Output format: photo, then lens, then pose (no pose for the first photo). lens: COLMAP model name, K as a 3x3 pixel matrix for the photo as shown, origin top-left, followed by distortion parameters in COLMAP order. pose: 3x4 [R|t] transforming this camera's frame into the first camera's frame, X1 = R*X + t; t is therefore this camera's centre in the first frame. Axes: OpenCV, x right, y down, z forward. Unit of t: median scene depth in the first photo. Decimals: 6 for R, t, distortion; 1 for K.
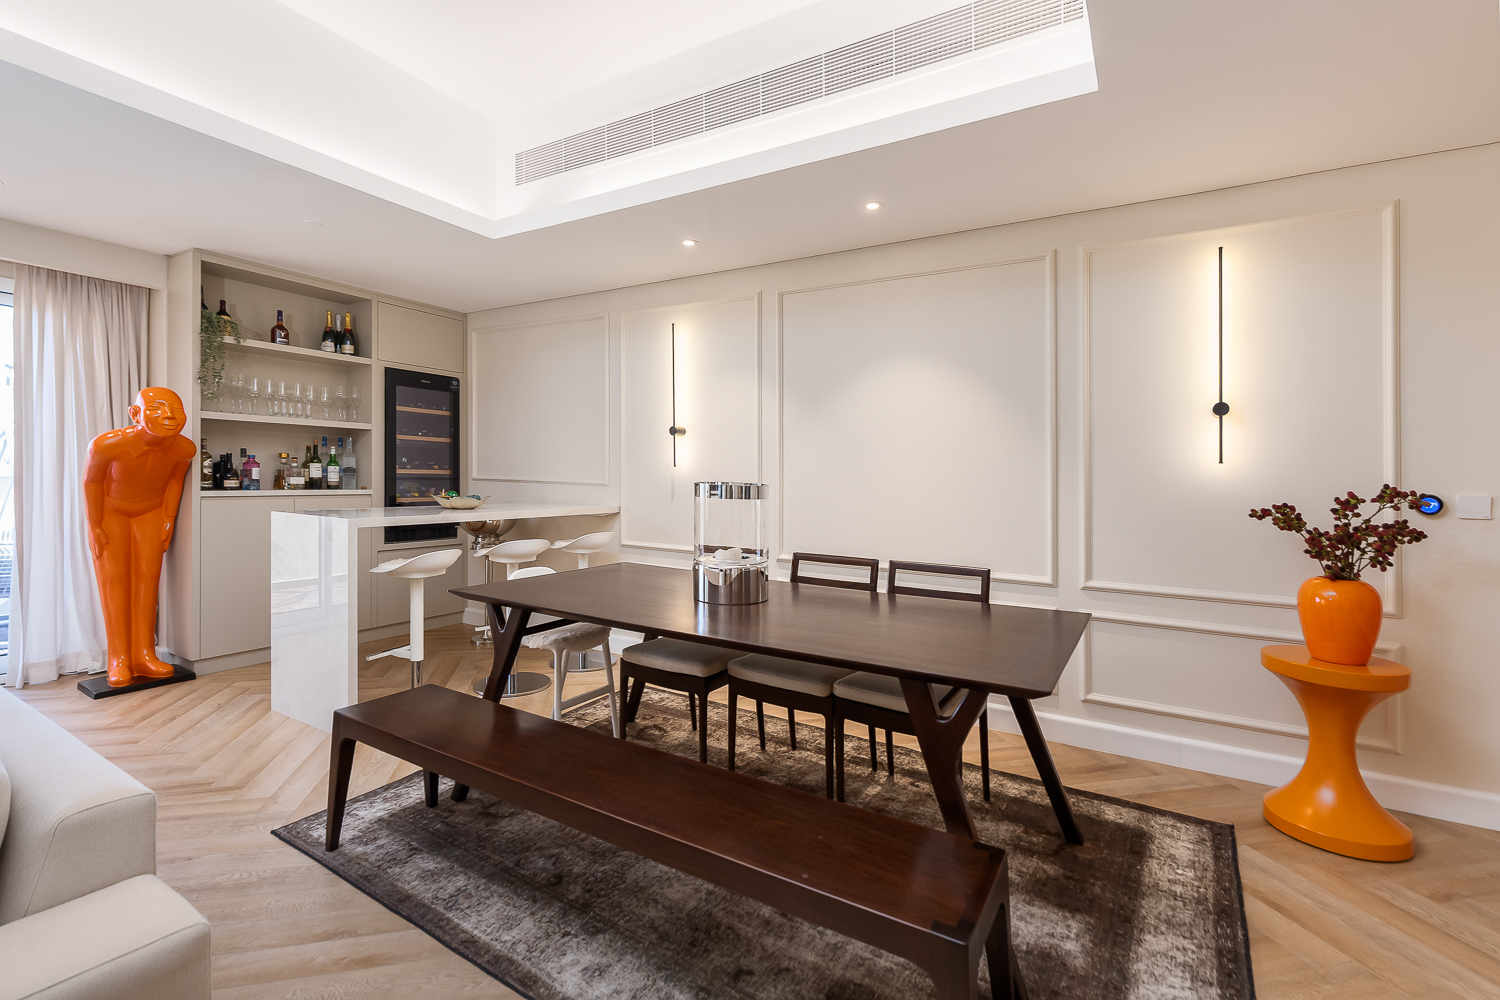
lens RADIAL K [[692.3, 0, 750.4], [0, 692.3, 466.9], [0, 0, 1]] dist [-0.000790, -0.000245]
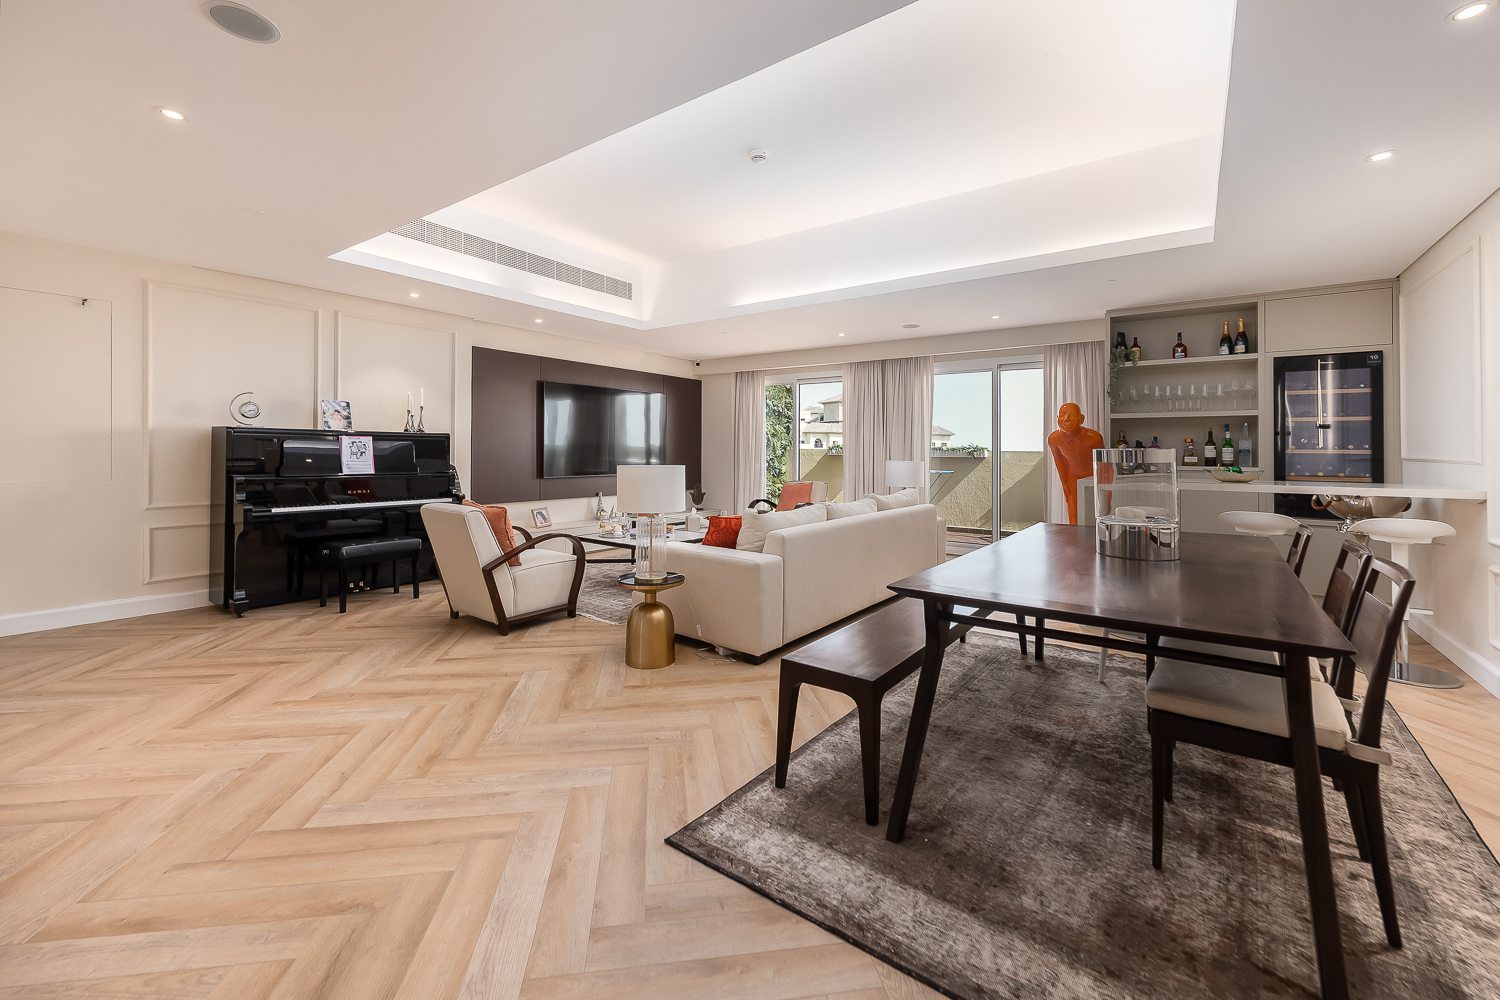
lens RADIAL K [[599.6, 0, 753.8], [0, 599.6, 459.7], [0, 0, 1]] dist [-0.000114, -0.000038]
pose [[-0.085120, -0.004610, -0.996360, 0.519270], [0.003115, 0.999983, -0.004892, 0.022363], [0.996366, -0.003520, -0.085105, 0.260160]]
